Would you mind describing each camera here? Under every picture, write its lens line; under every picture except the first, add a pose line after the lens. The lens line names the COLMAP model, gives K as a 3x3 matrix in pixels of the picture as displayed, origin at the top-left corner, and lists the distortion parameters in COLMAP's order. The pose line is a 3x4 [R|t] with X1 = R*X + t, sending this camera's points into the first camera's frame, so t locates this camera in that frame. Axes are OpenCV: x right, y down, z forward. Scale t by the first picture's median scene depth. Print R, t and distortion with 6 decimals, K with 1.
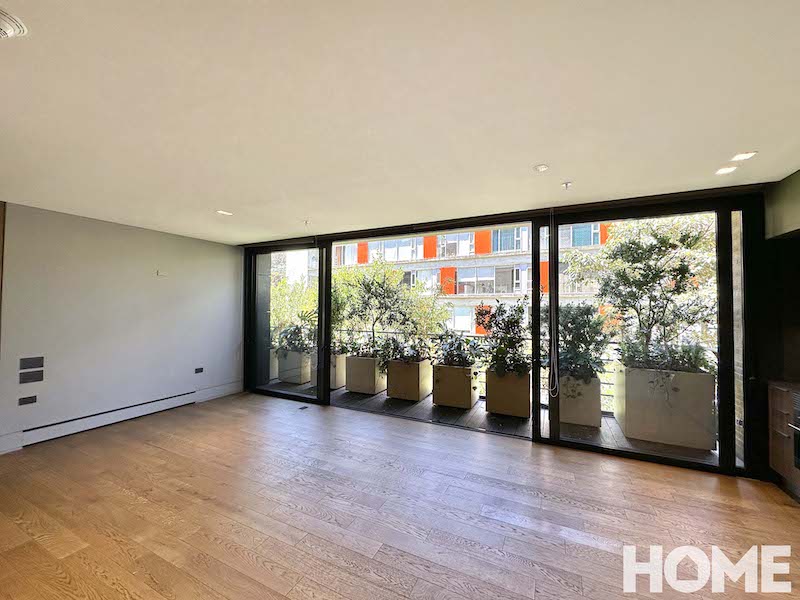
lens RADIAL K [[319.7, 0, 403.7], [0, 319.7, 303.8], [0, 0, 1]] dist [0.001209, 0.000064]
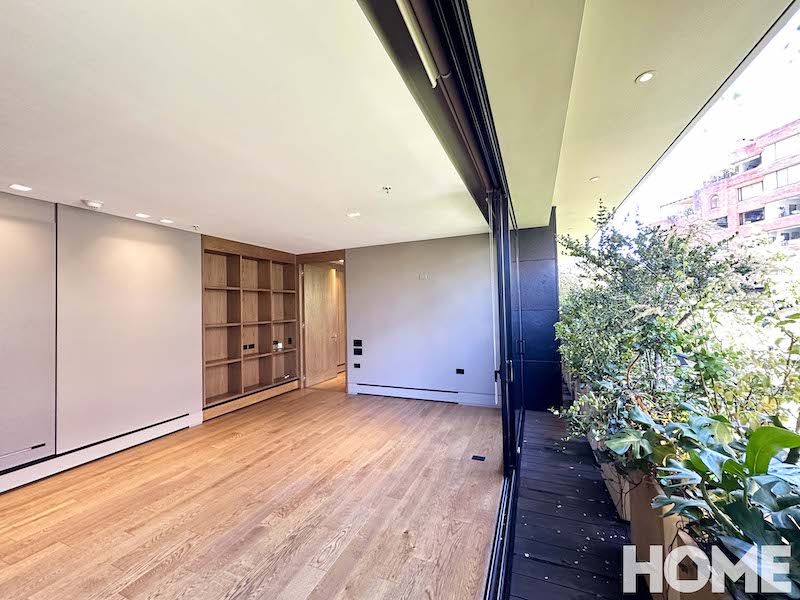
lens RADIAL K [[319.7, 0, 398.3], [0, 319.7, 302.5], [0, 0, 1]] dist [0.001209, 0.000064]
pose [[0.038982, -0.025436, -0.998916, 0.469557], [0.034557, 0.999112, -0.024092, 0.023536], [0.998642, -0.033580, 0.039827, 1.124162]]
